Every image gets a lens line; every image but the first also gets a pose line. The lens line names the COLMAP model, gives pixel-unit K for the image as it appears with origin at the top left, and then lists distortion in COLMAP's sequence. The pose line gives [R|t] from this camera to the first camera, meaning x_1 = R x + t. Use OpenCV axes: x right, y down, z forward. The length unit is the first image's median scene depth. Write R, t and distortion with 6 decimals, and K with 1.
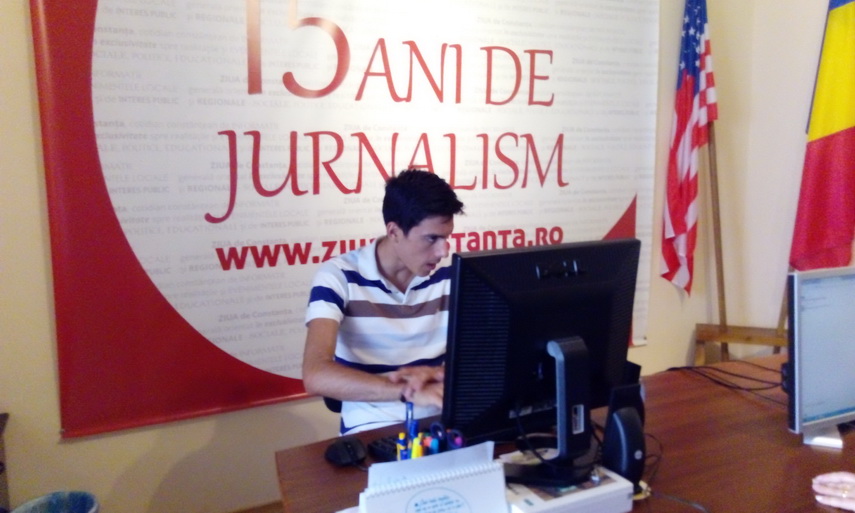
lens RADIAL K [[701.5, 0, 430.4], [0, 701.5, 252.5], [0, 0, 1]] dist [0.117198, -0.199783]
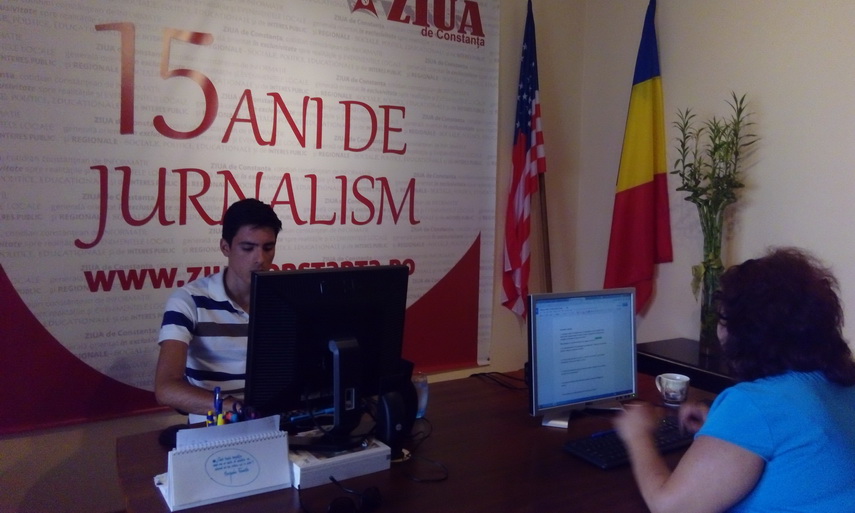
lens RADIAL K [[701.5, 0, 432.0], [0, 701.5, 259.4], [0, 0, 1]] dist [0.117198, -0.199783]
pose [[0.991548, 0.021094, 0.128013, 0.085301], [-0.016064, 0.999062, -0.040201, 0.010667], [-0.128741, 0.037805, 0.990957, -0.158190]]
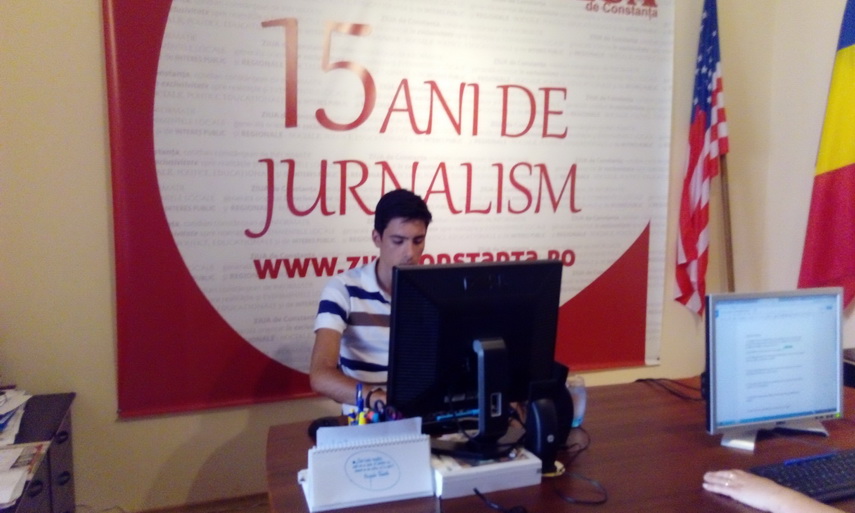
lens RADIAL K [[701.5, 0, 427.8], [0, 701.5, 250.5], [0, 0, 1]] dist [0.117198, -0.199783]
pose [[0.993618, 0.028073, -0.109251, 0.099590], [-0.031508, 0.999058, -0.029841, 0.003920], [0.108310, 0.033093, 0.993566, -0.108440]]
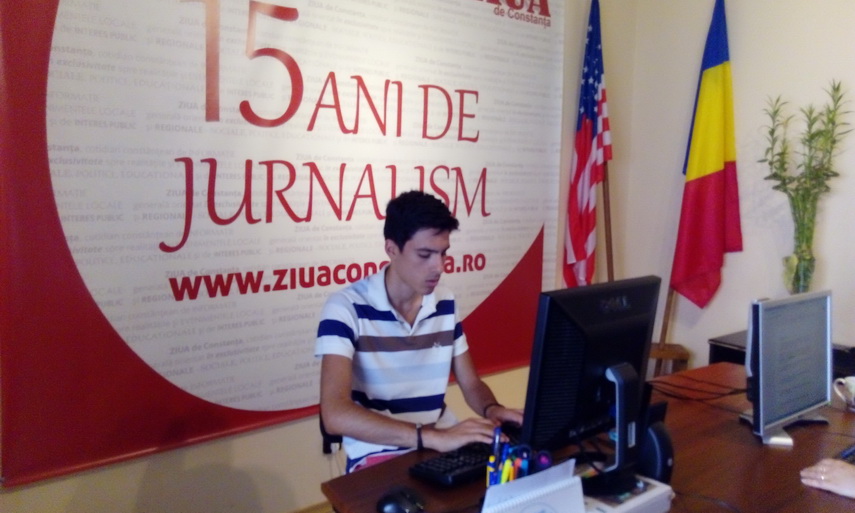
lens RADIAL K [[701.5, 0, 431.4], [0, 701.5, 252.6], [0, 0, 1]] dist [0.117198, -0.199783]
pose [[0.971061, 0.002096, 0.238822, -0.177445], [0.003522, 0.999727, -0.023095, -0.016517], [-0.238805, 0.023268, 0.970789, -0.025384]]
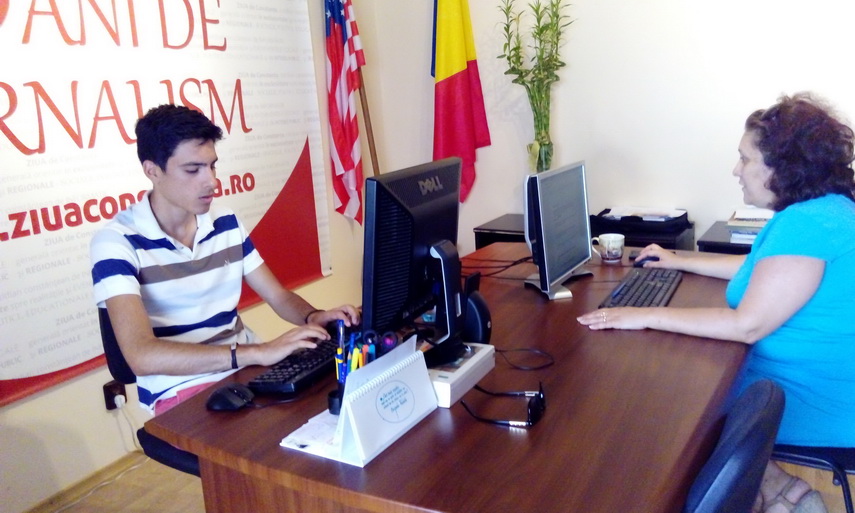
lens RADIAL K [[701.5, 0, 433.4], [0, 701.5, 257.9], [0, 0, 1]] dist [0.117198, -0.199783]
pose [[0.814684, -0.167157, 0.555291, -0.225173], [0.127353, 0.985751, 0.109893, 0.007188], [-0.565748, -0.018810, 0.824364, 0.009219]]
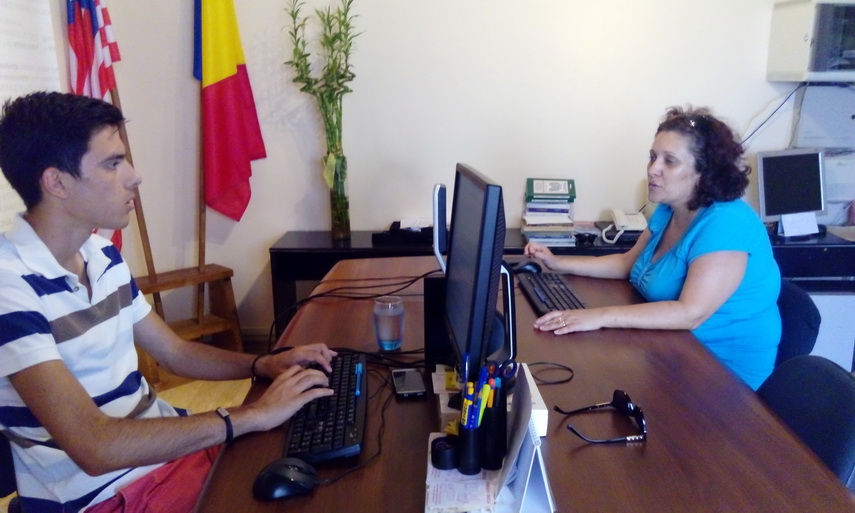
lens RADIAL K [[701.5, 0, 428.3], [0, 701.5, 257.0], [0, 0, 1]] dist [0.117198, -0.199783]
pose [[0.429887, -0.195312, 0.881504, -0.372855], [0.135674, 0.979211, 0.150796, -0.024123], [-0.892631, 0.054772, 0.447449, 0.282563]]
